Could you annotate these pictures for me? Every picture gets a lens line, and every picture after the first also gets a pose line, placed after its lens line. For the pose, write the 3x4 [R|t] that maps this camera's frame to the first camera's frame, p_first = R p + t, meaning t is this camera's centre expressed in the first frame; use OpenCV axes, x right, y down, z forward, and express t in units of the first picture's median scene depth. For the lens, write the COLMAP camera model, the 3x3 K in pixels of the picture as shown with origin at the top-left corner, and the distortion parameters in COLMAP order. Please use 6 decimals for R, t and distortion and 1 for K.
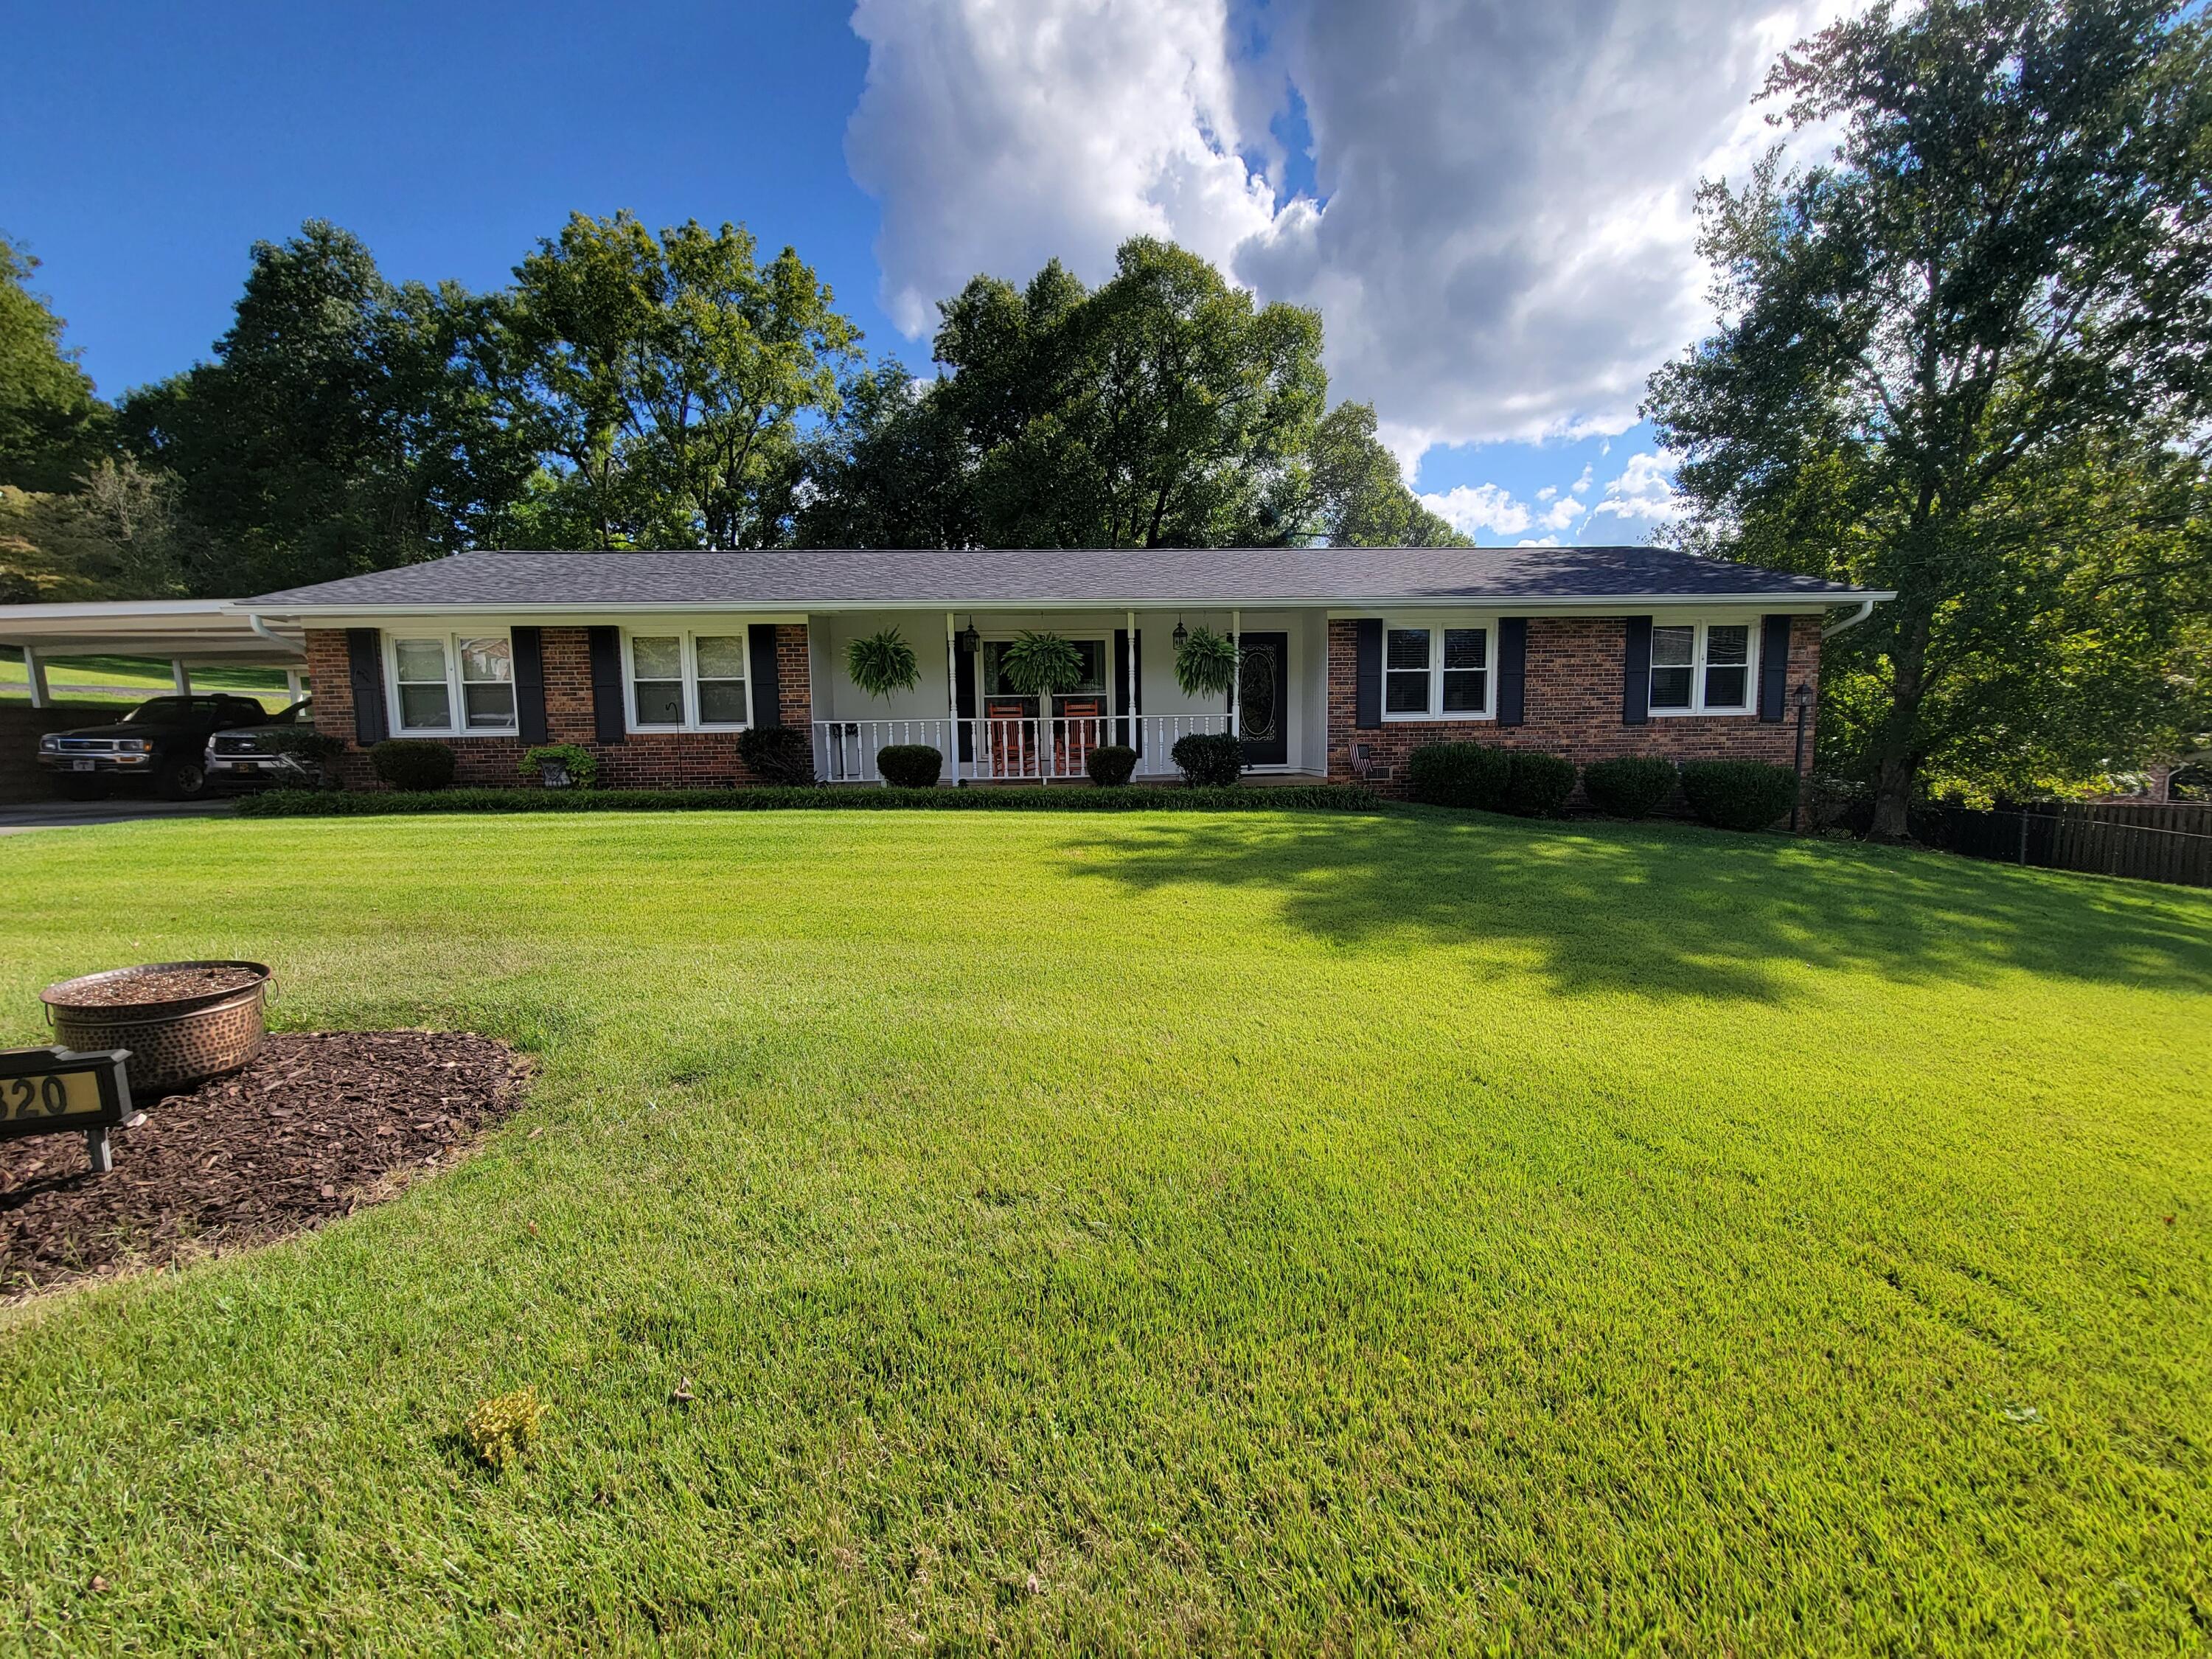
lens RADIAL K [[922.6, 0, 1114.3], [0, 922.6, 811.2], [0, 0, 1]] dist [-0.002342, -0.000955]
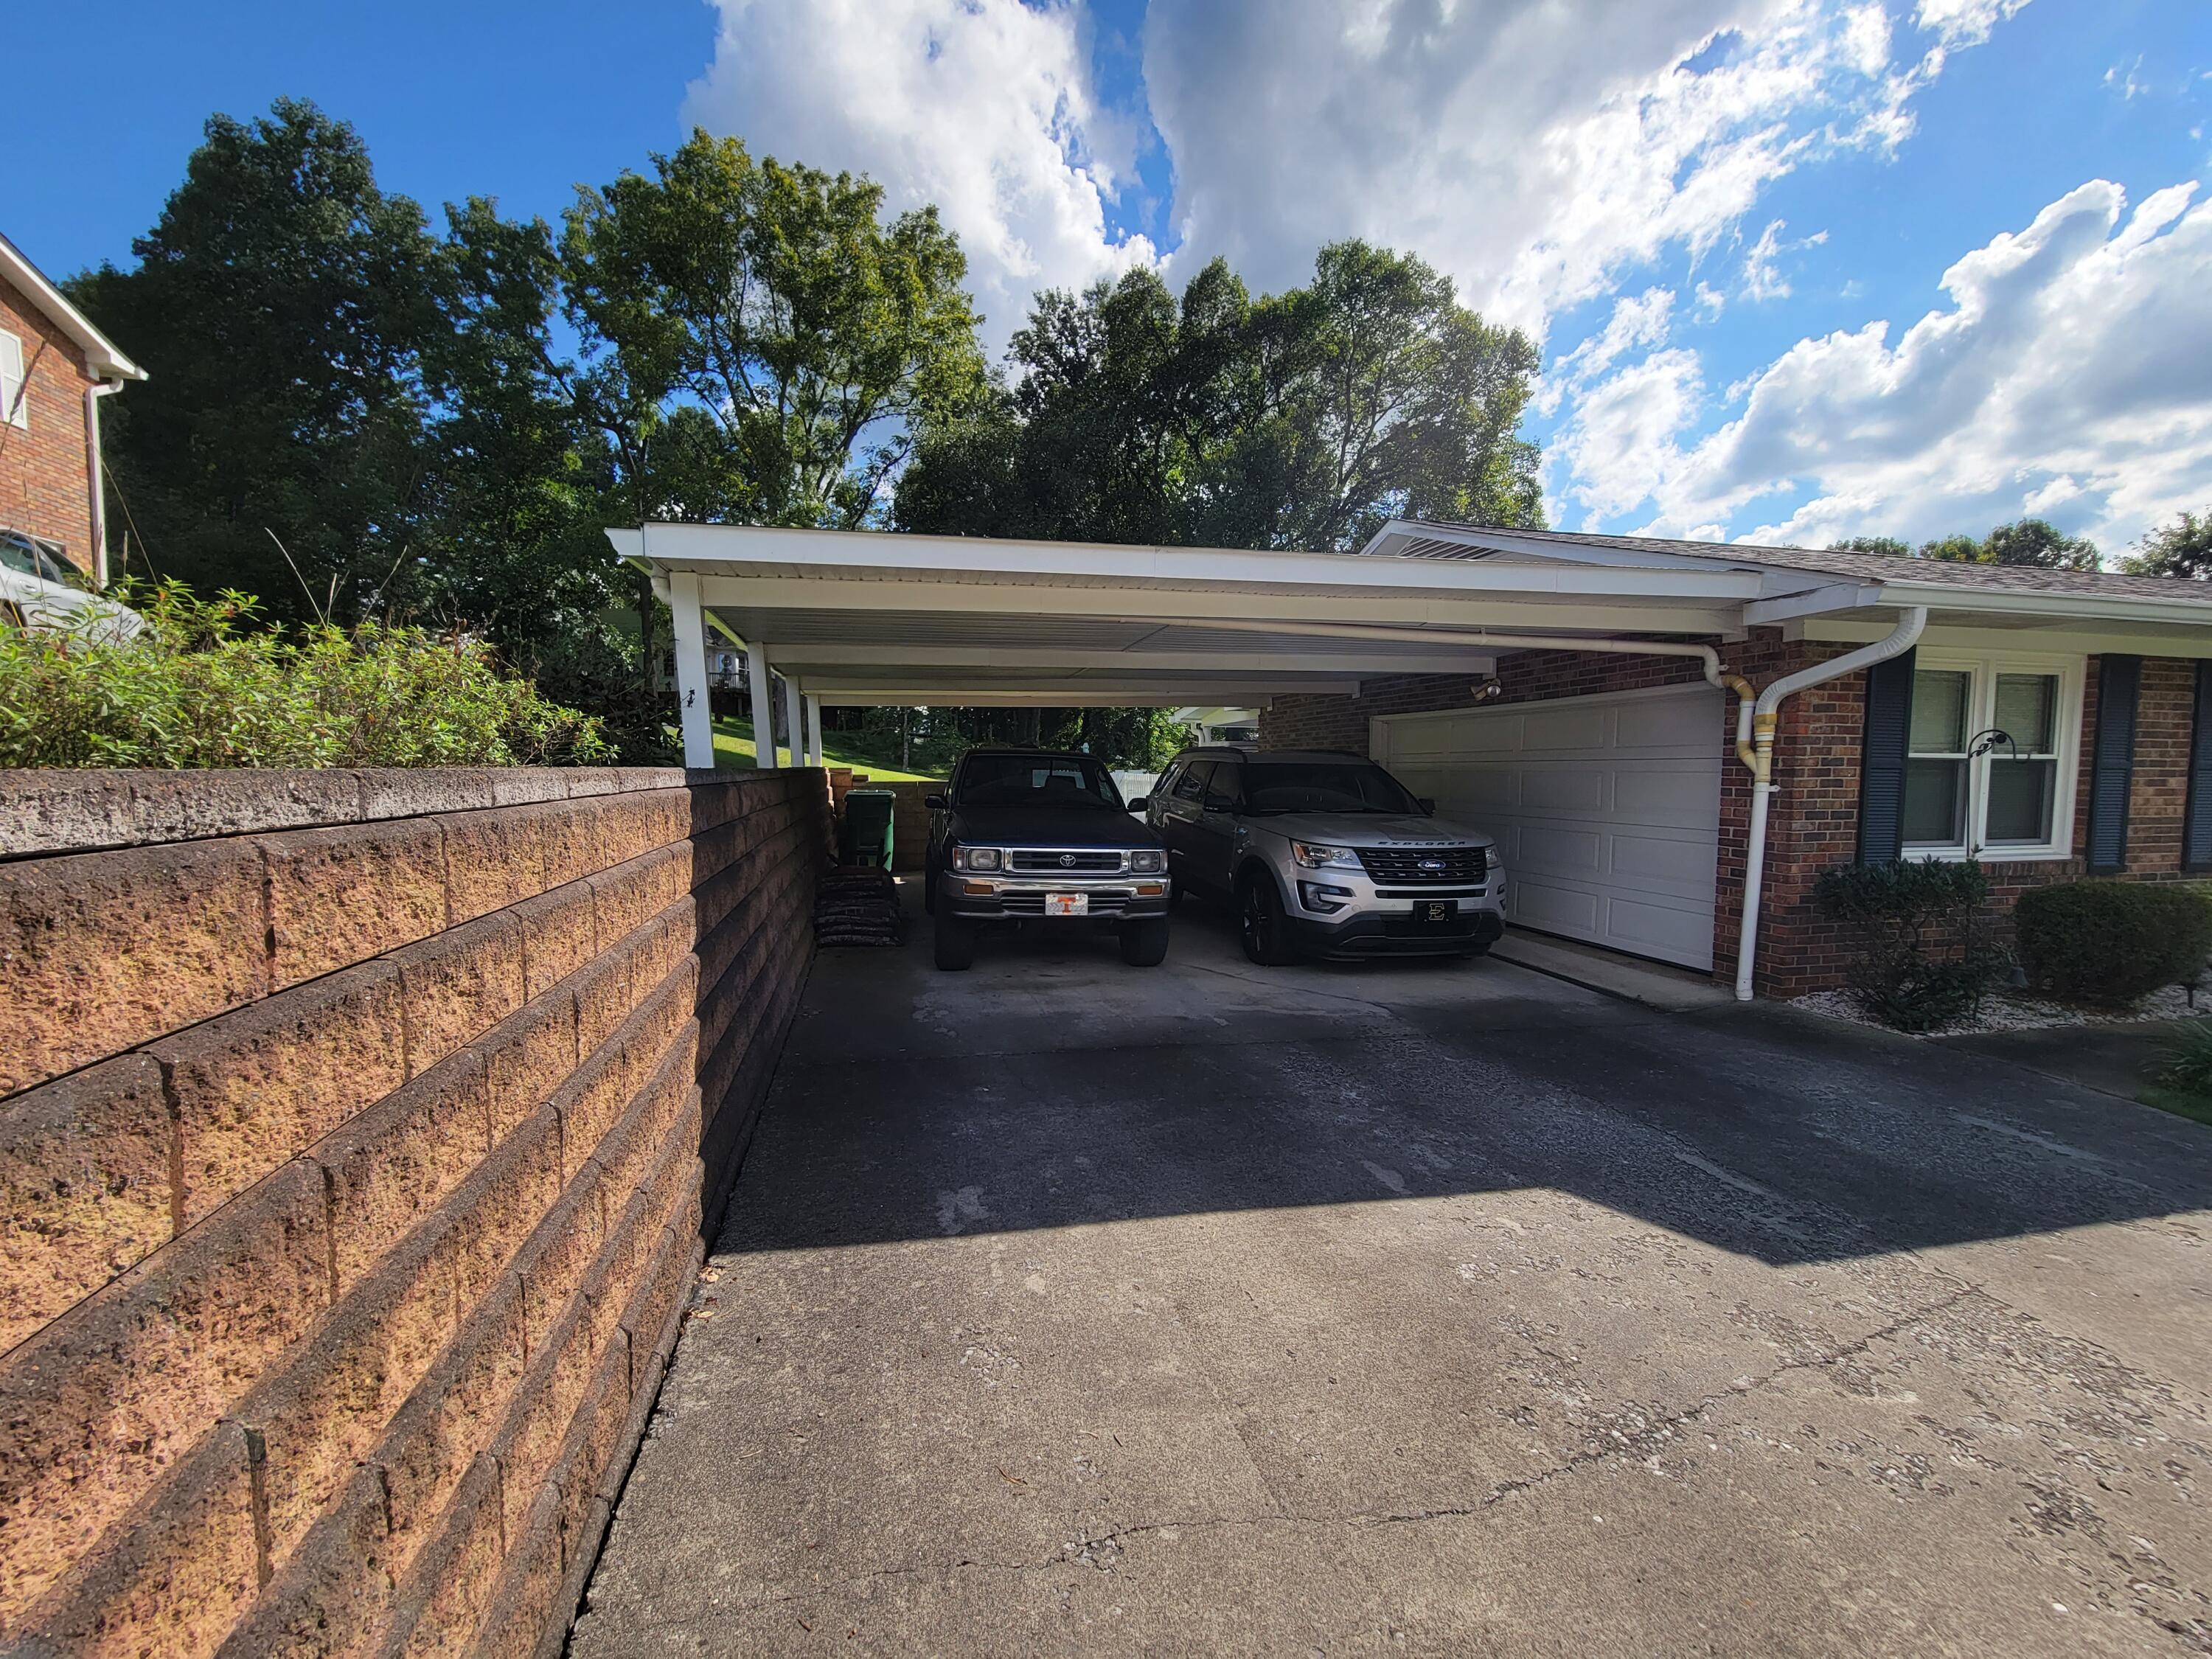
lens RADIAL K [[894.8, 0, 1106.0], [0, 894.8, 829.5], [0, 0, 1]] dist [-0.002115, -0.000431]
pose [[0.985528, 0.007742, 0.169338, -0.894731], [-0.006378, 0.999943, -0.008599, -0.063958], [-0.169395, 0.007395, 0.985521, 0.414079]]
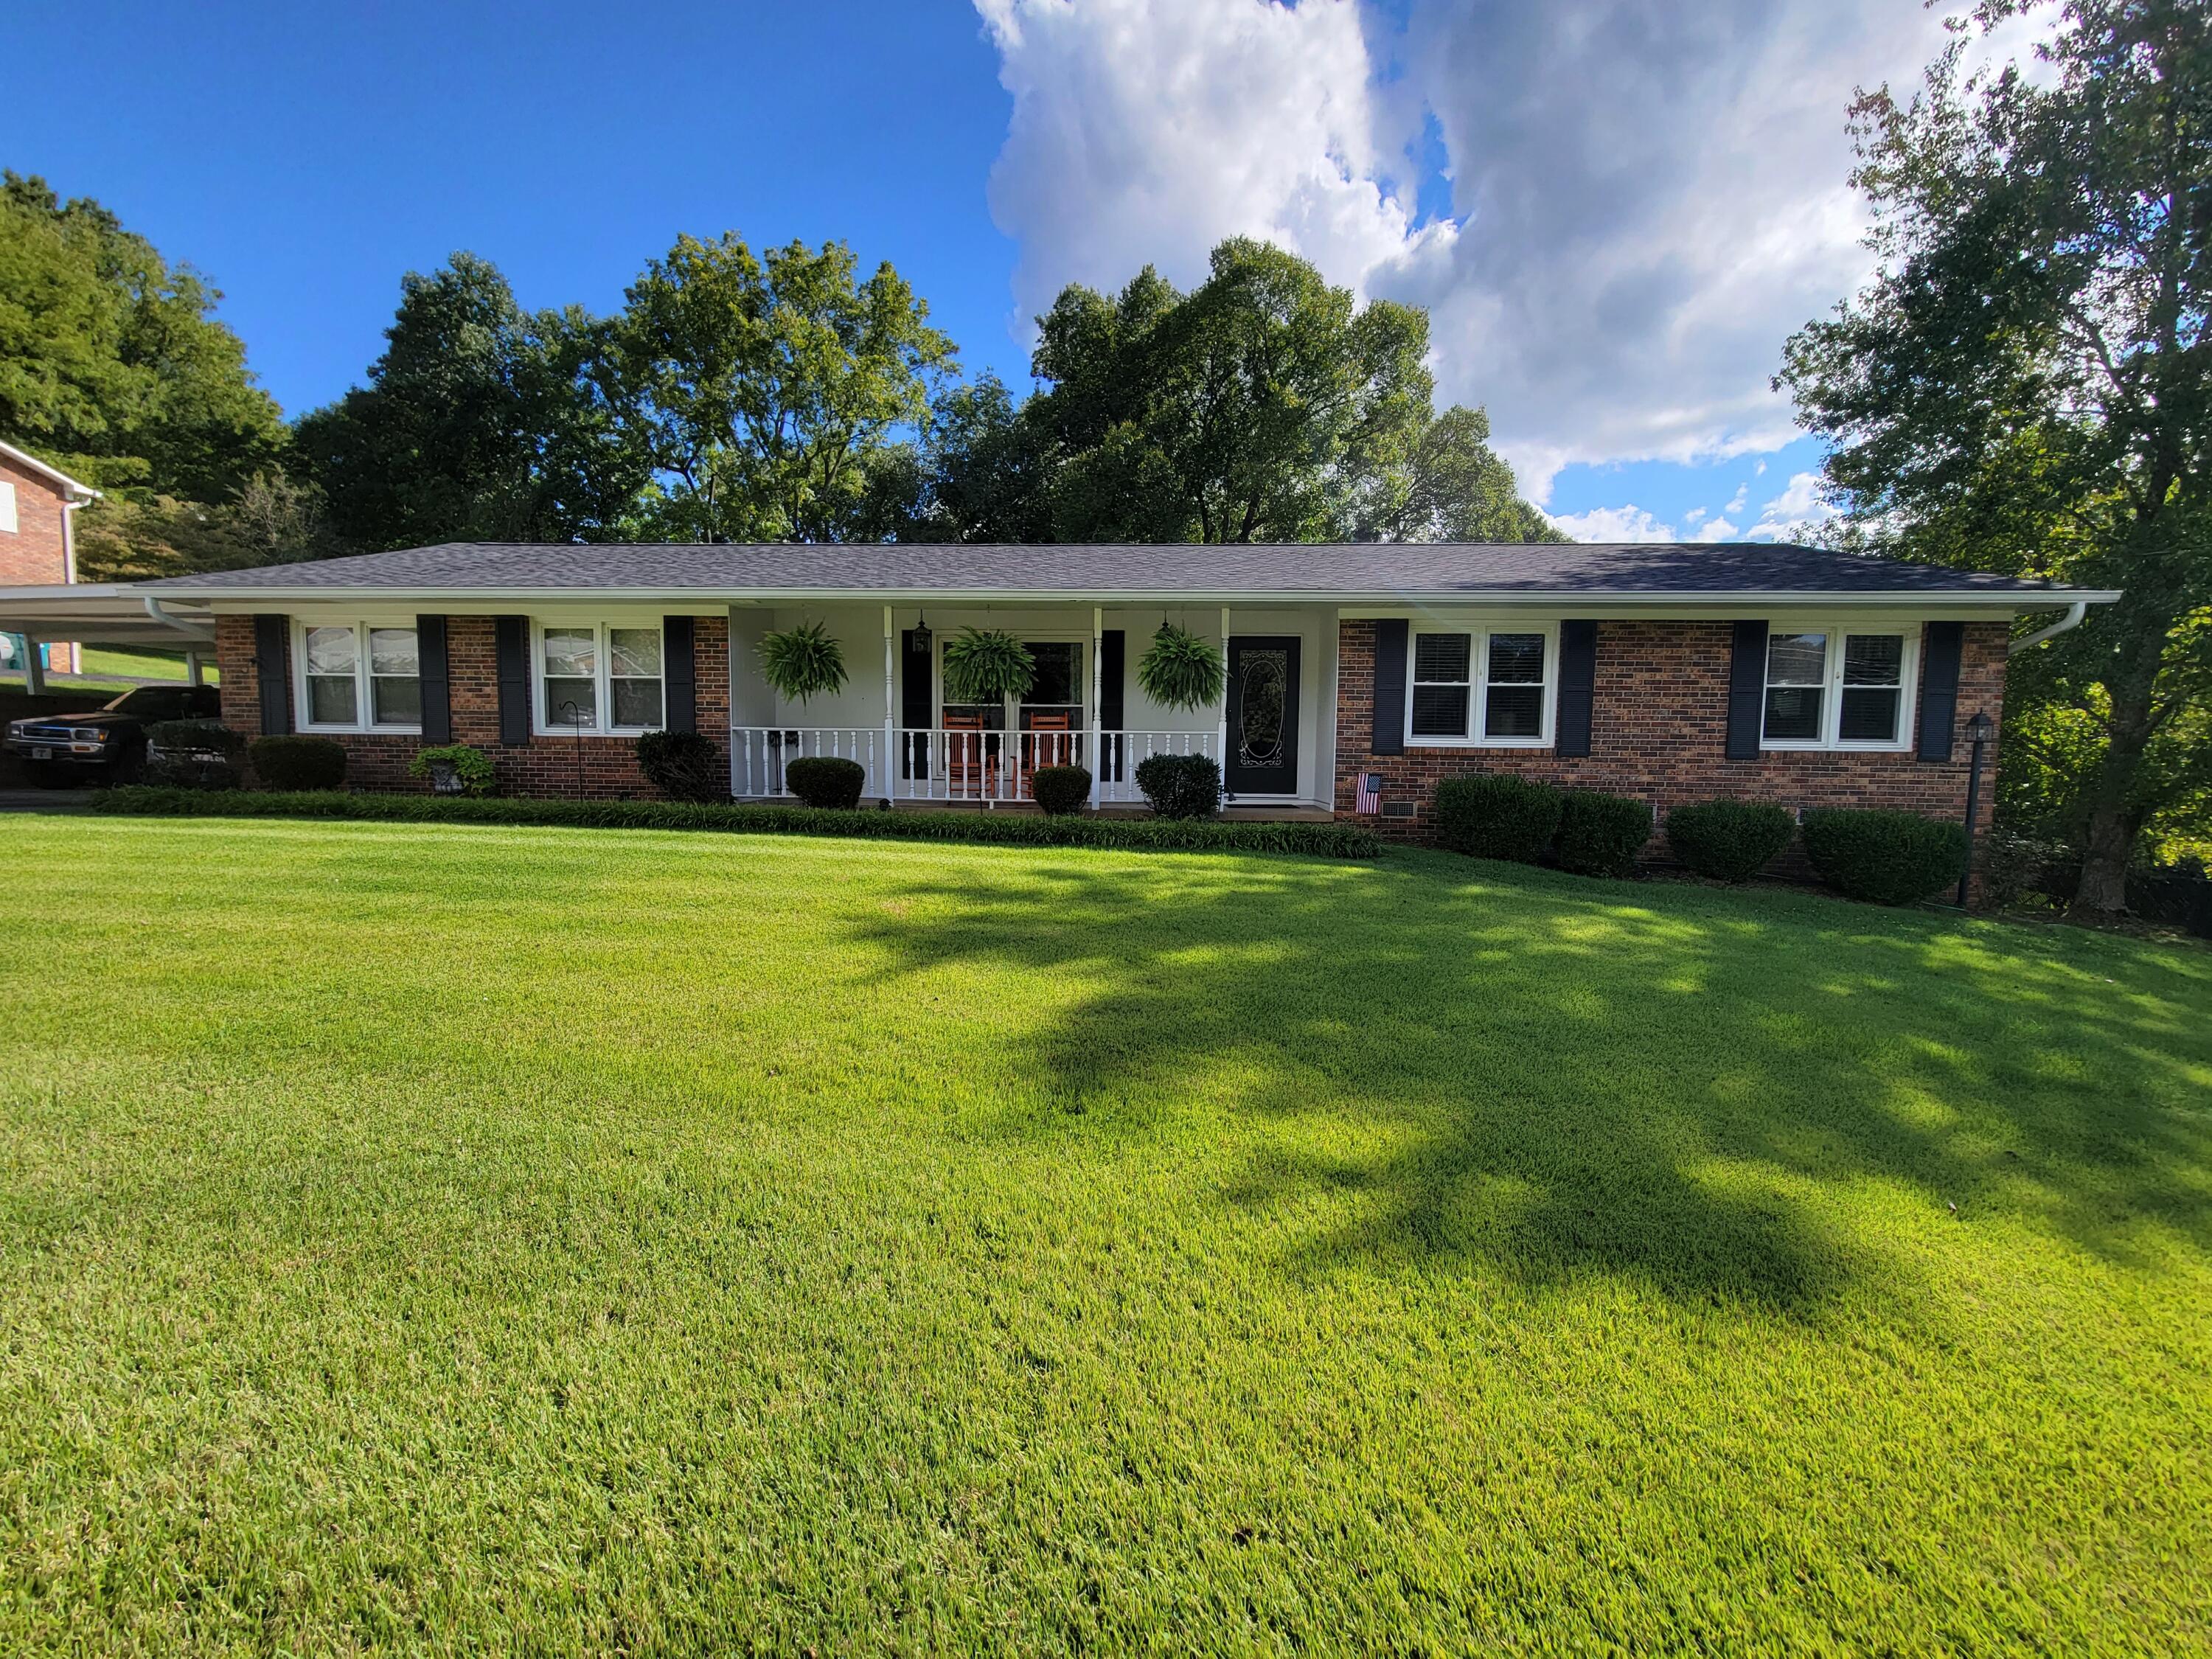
lens RADIAL K [[922.6, 0, 1114.3], [0, 922.6, 811.2], [0, 0, 1]] dist [-0.002342, -0.000955]
pose [[0.992223, 0.036984, -0.118848, 0.100629], [-0.039625, 0.999016, -0.019933, -0.010320], [0.117994, 0.024487, 0.992712, 0.124936]]
